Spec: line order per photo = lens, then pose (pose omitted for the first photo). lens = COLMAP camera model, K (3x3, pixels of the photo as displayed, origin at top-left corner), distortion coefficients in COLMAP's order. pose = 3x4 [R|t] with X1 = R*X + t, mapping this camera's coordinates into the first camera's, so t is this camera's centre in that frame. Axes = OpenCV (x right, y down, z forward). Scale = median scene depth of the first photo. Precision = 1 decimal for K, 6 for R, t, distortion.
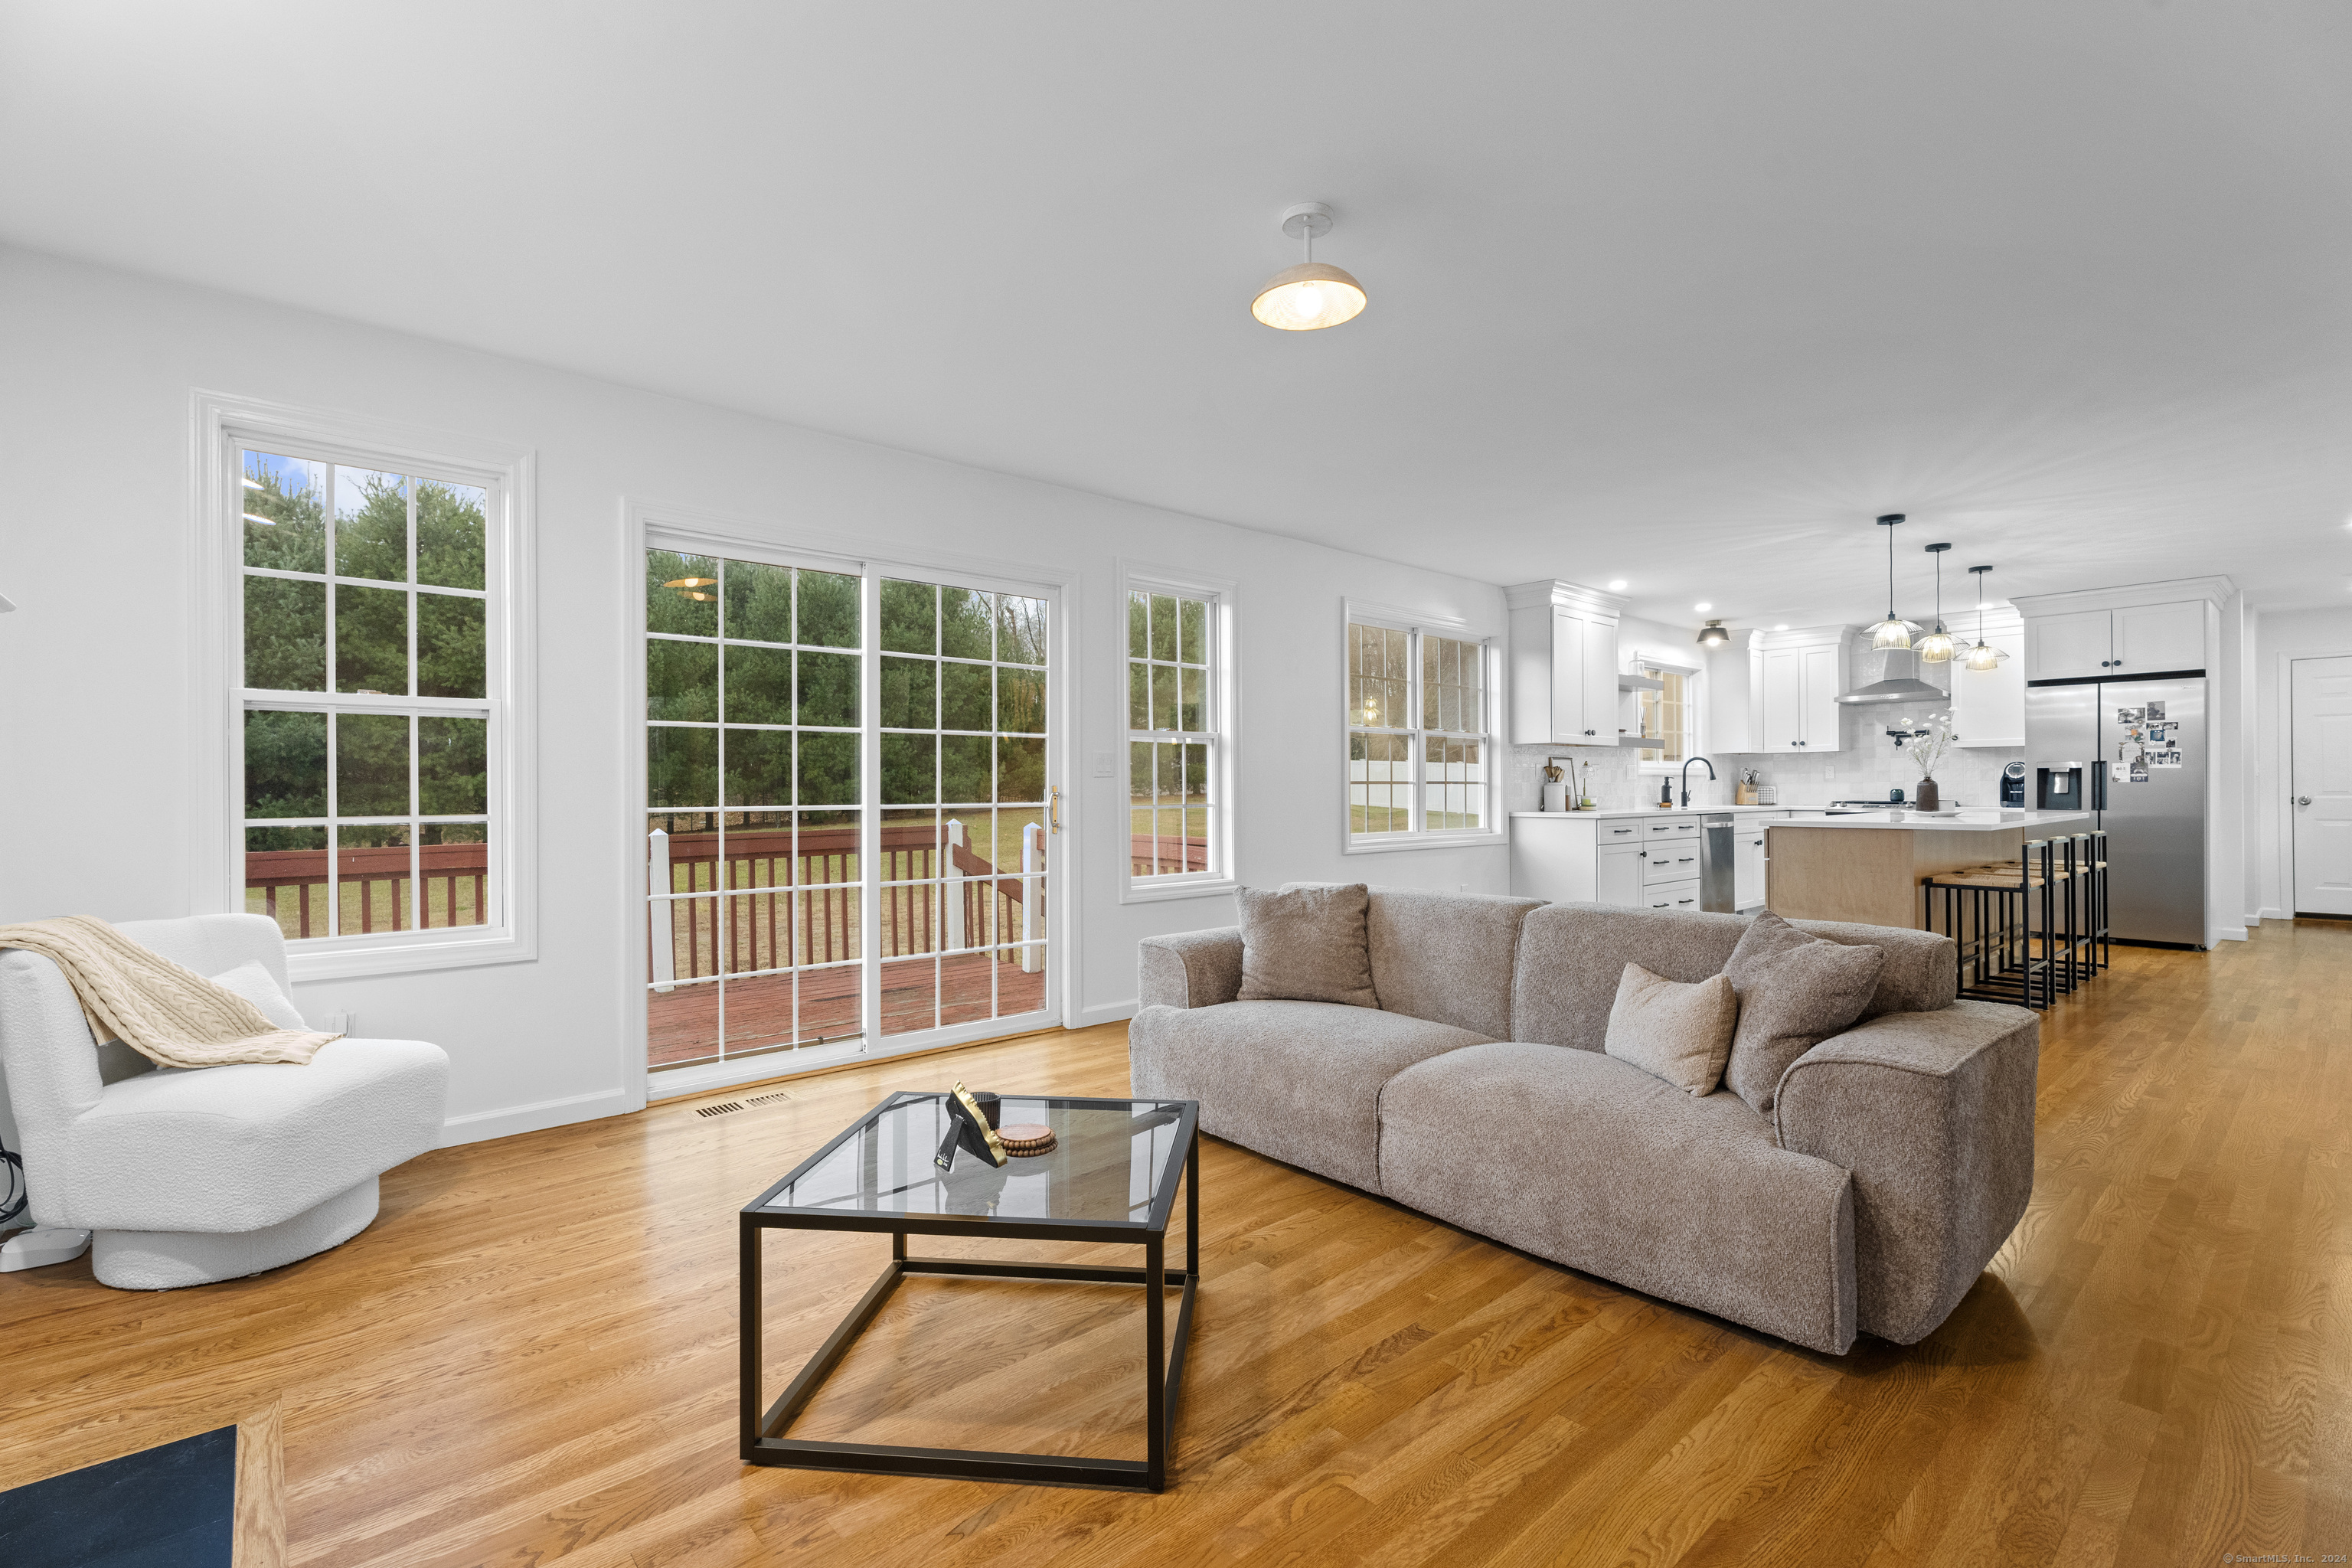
lens RADIAL K [[1039.7, 0, 1168.9], [0, 1039.7, 787.5], [0, 0, 1]] dist [0.001396, 0.000389]
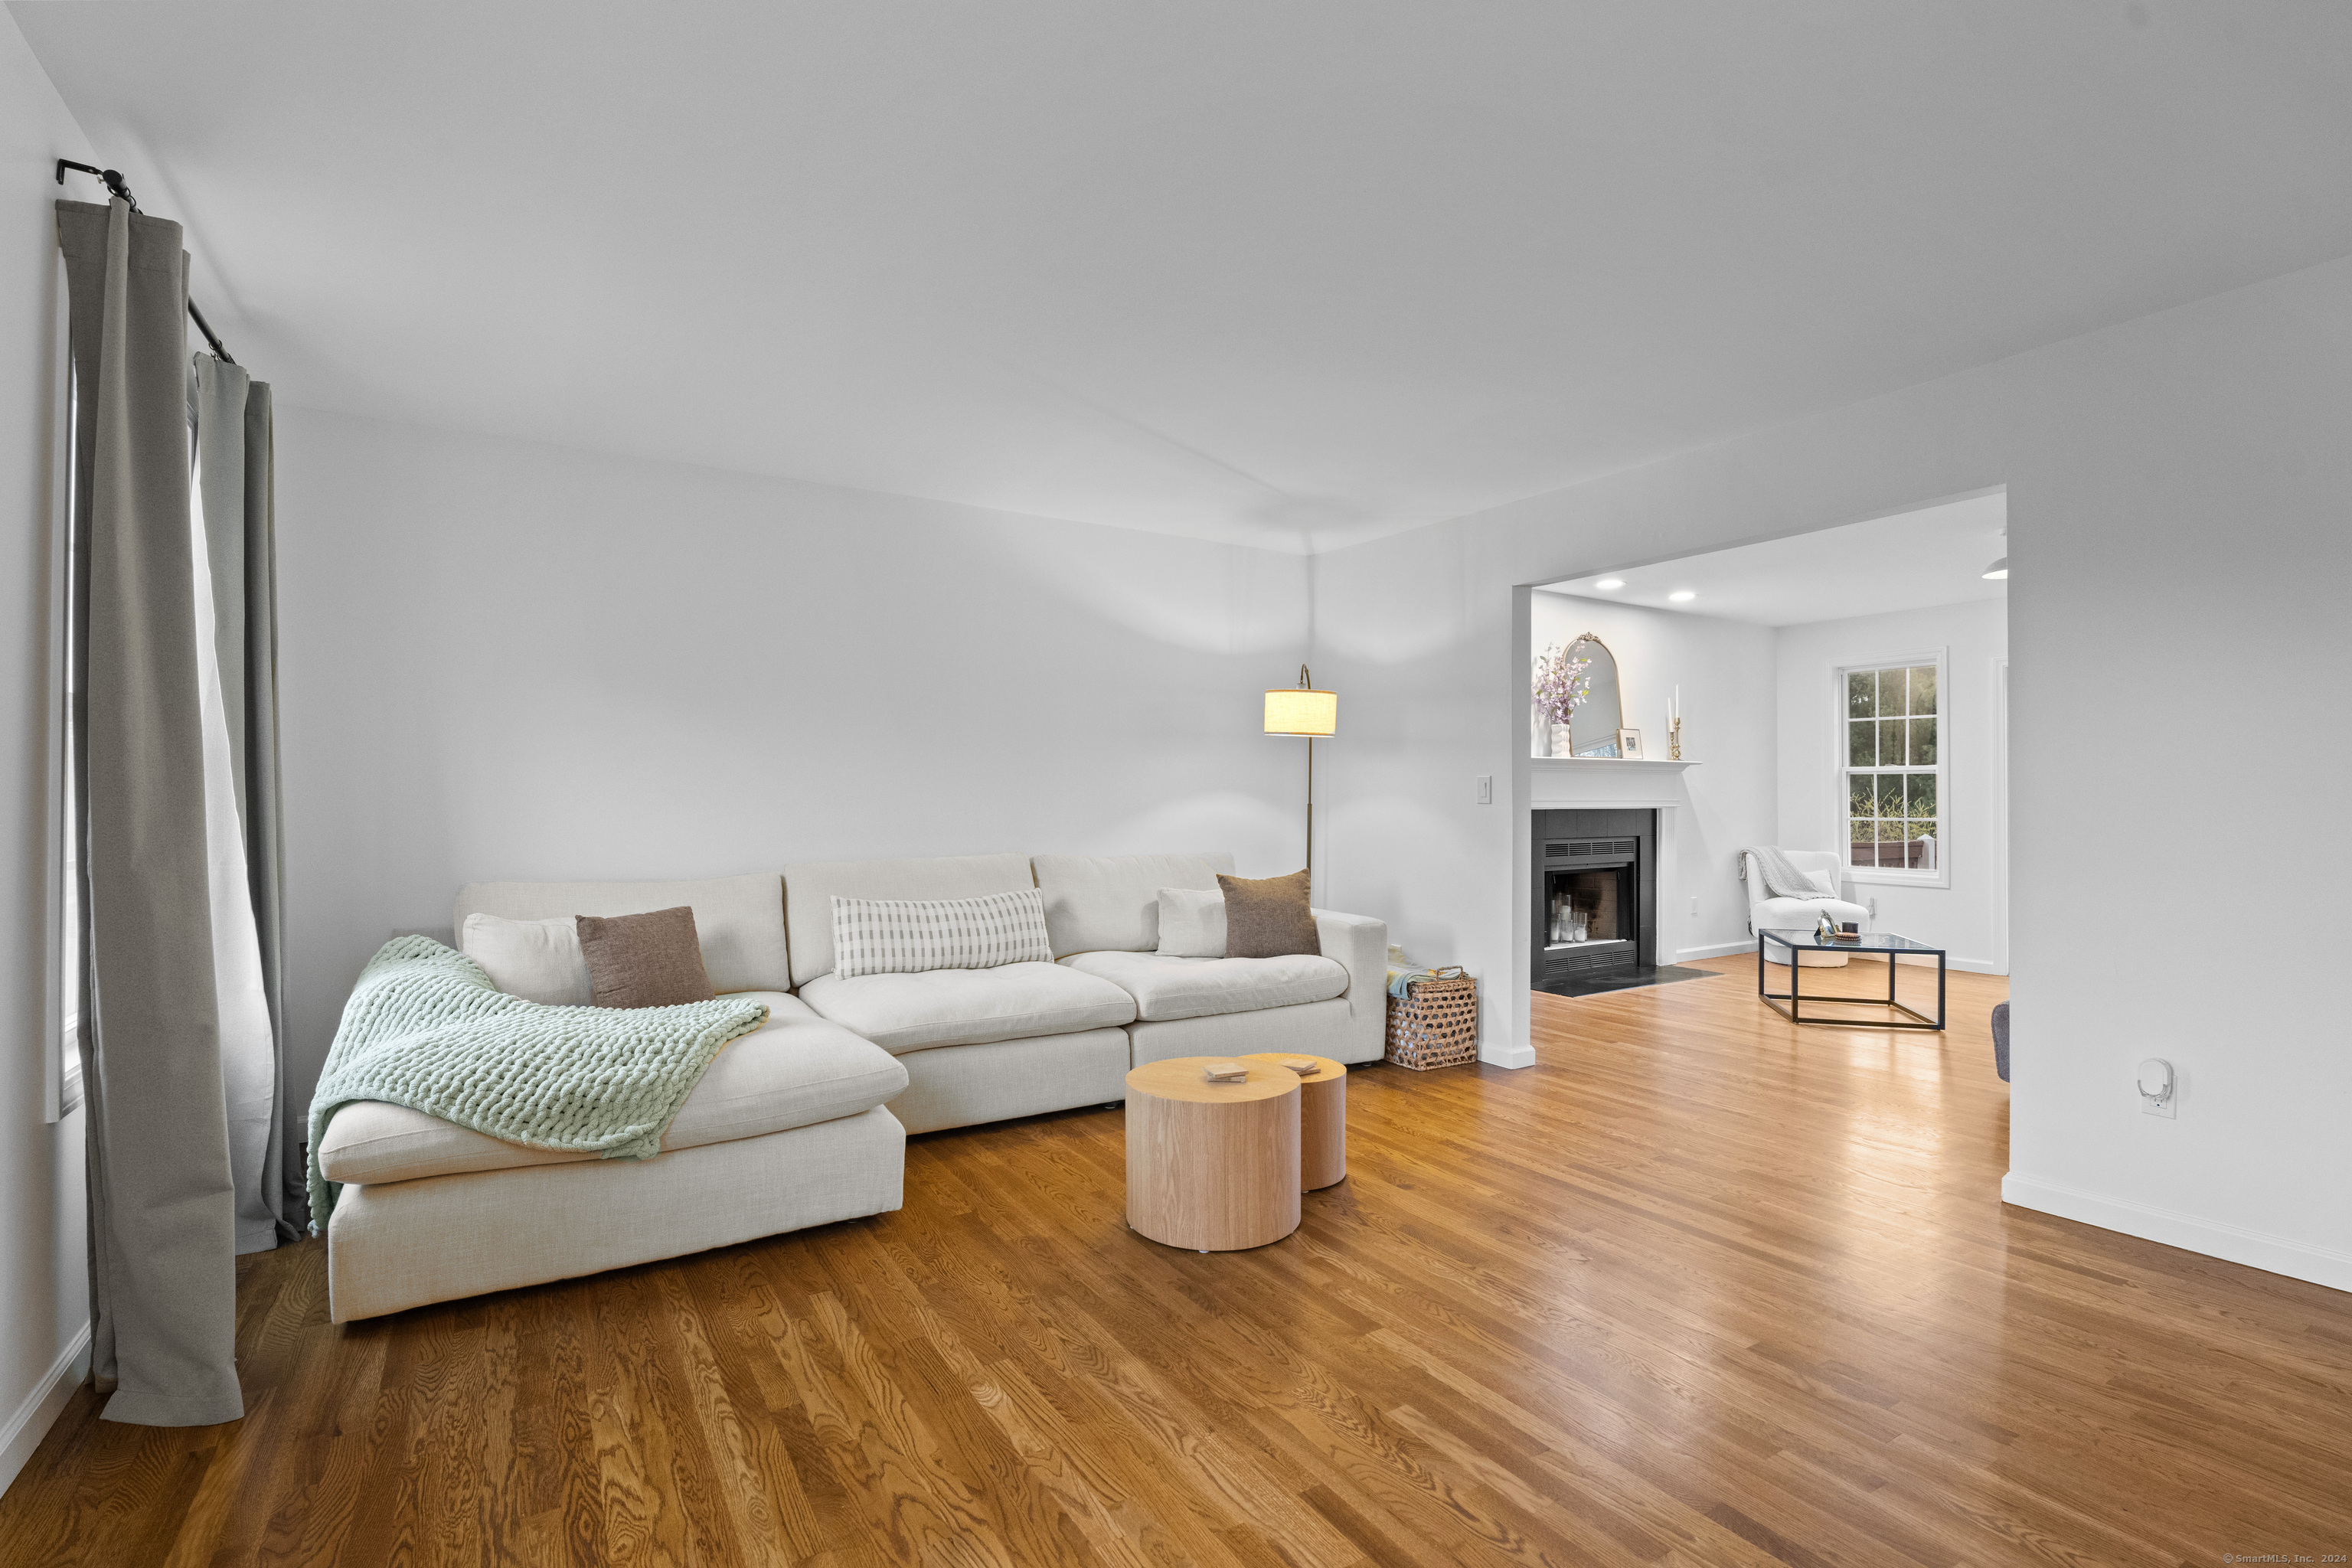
lens RADIAL K [[1086.7, 0, 1159.2], [0, 1086.7, 788.7], [0, 0, 1]] dist [-0.015077, -0.000343]
pose [[-0.164629, -0.002369, -0.986353, 1.063781], [0.003636, 0.999989, -0.003009, -0.020651], [0.986349, -0.004081, -0.164618, -0.124281]]
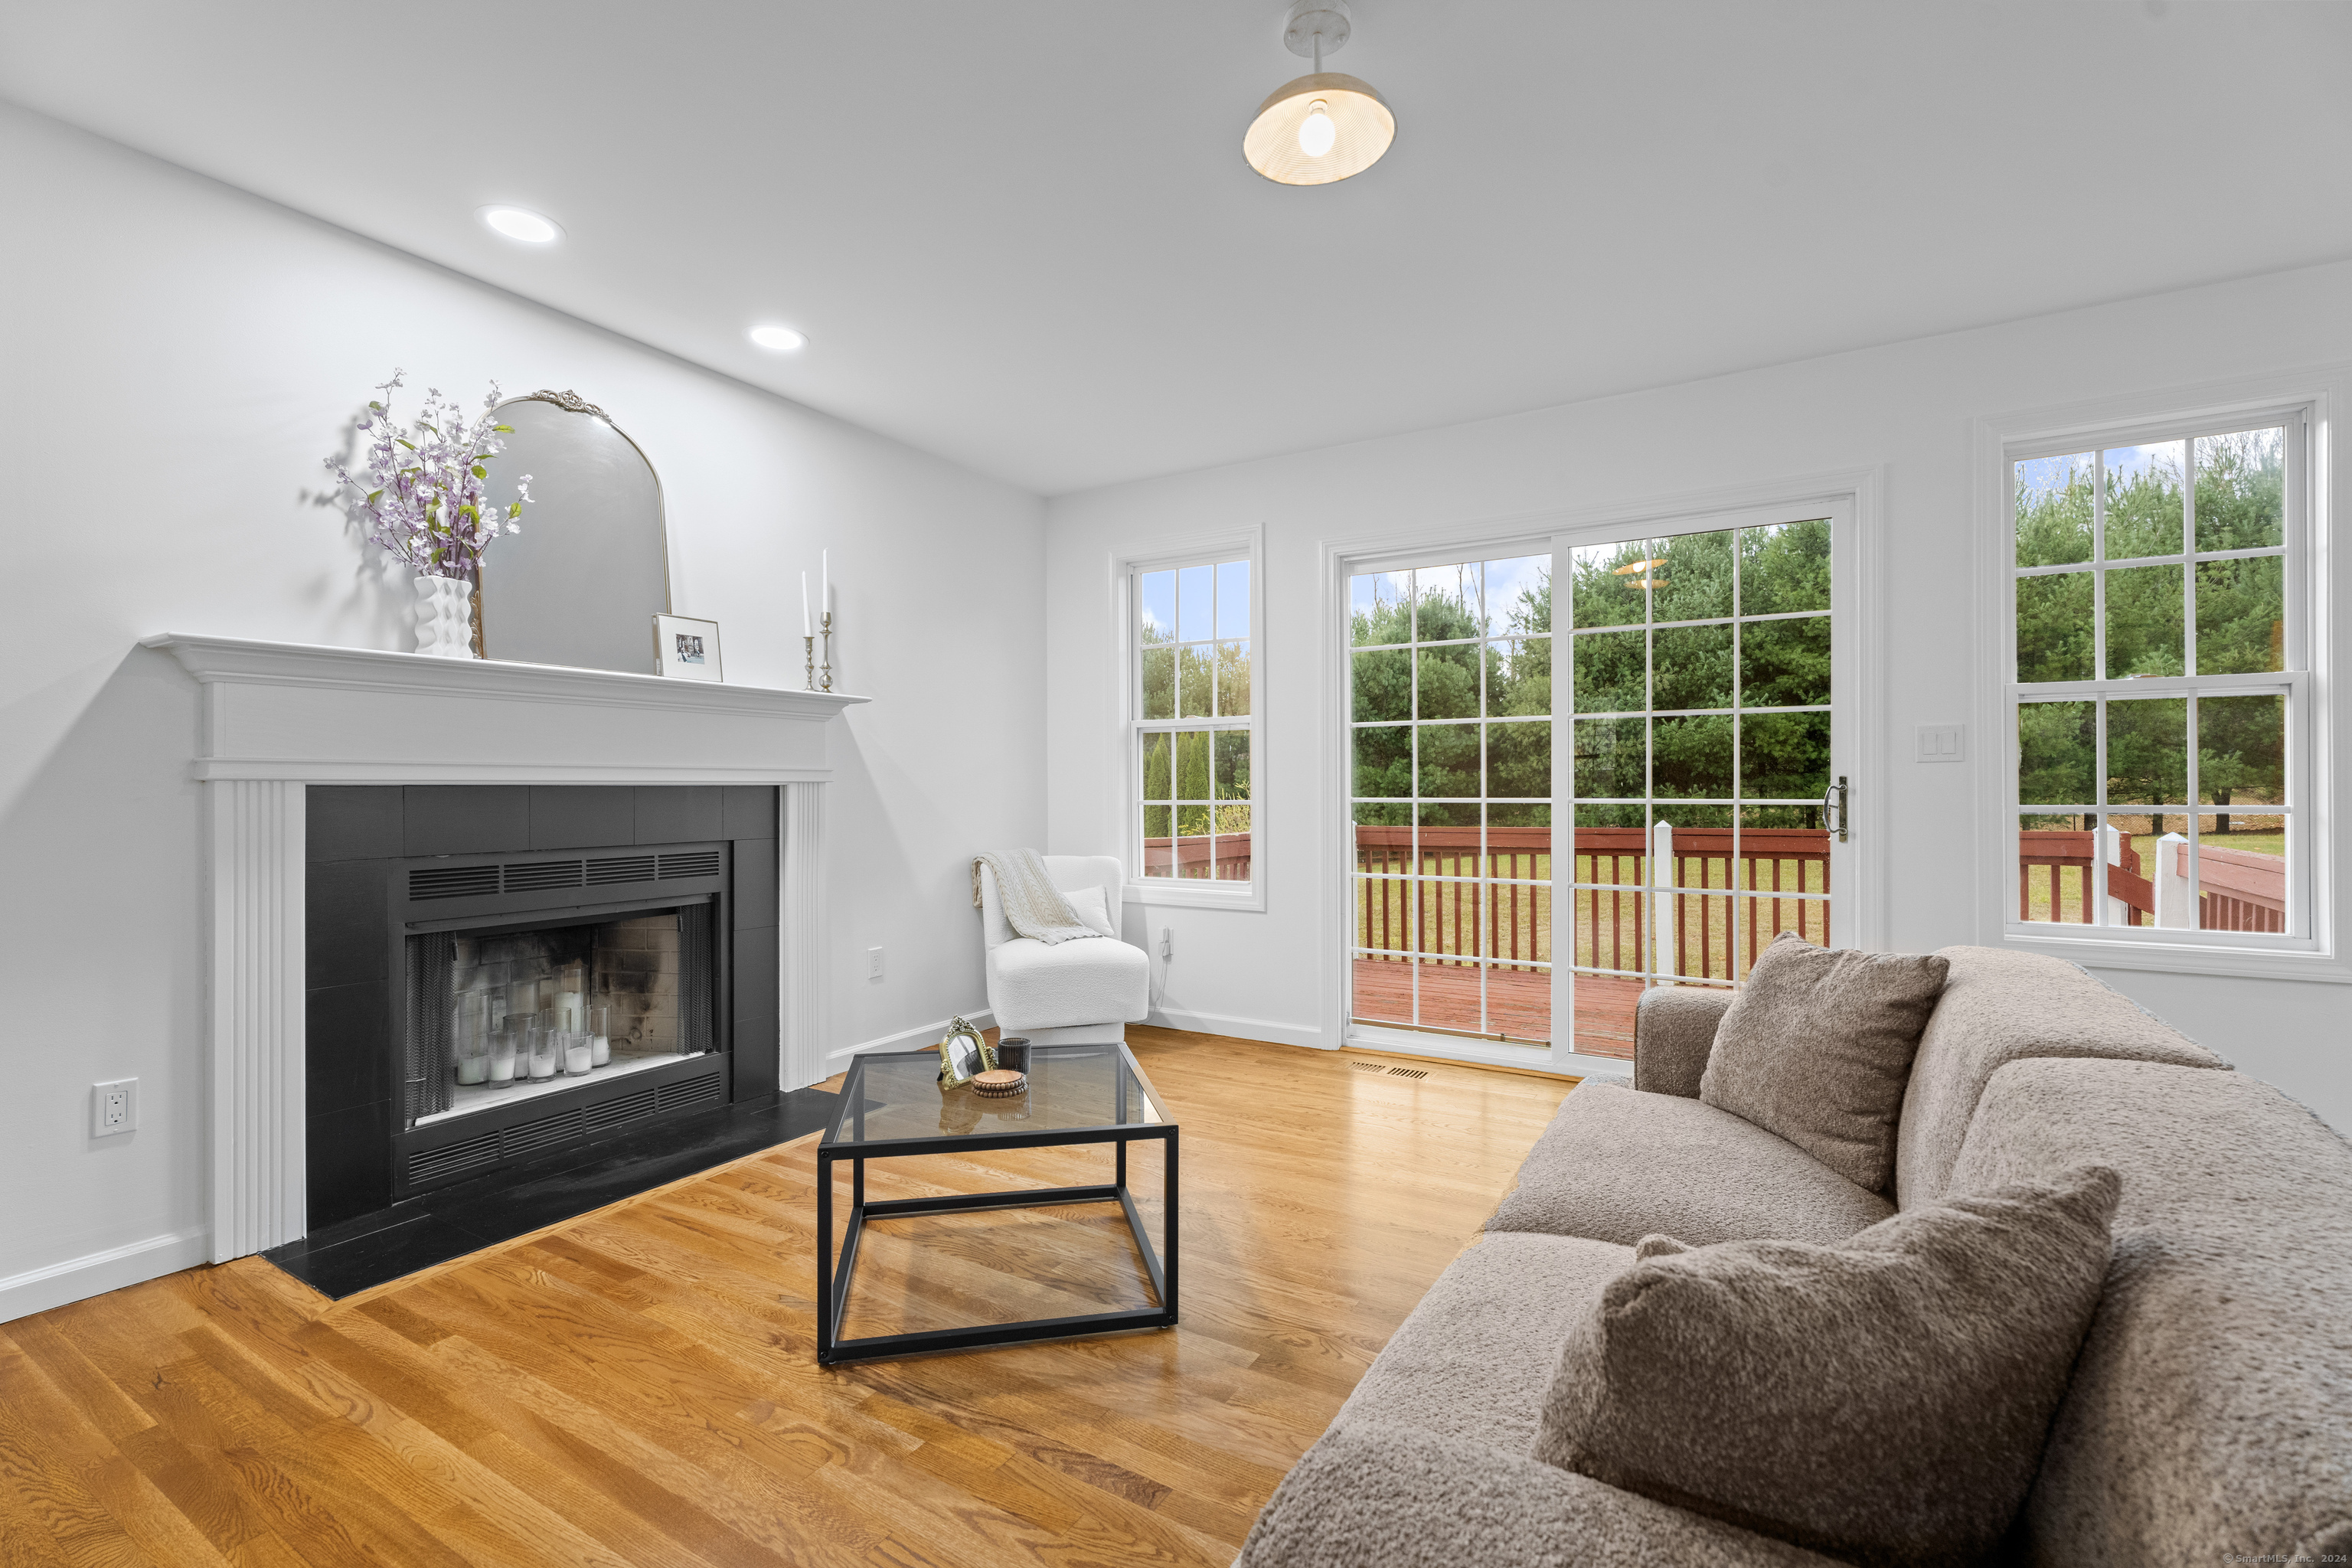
lens RADIAL K [[1039.8, 0, 1173.8], [0, 1039.8, 788.6], [0, 0, 1]] dist [0.001127, -0.000855]
pose [[0.303281, 0.004997, -0.952888, 0.359686], [0.004106, 0.999970, 0.006551, 0.000611], [0.952892, -0.005899, 0.303251, 0.292487]]
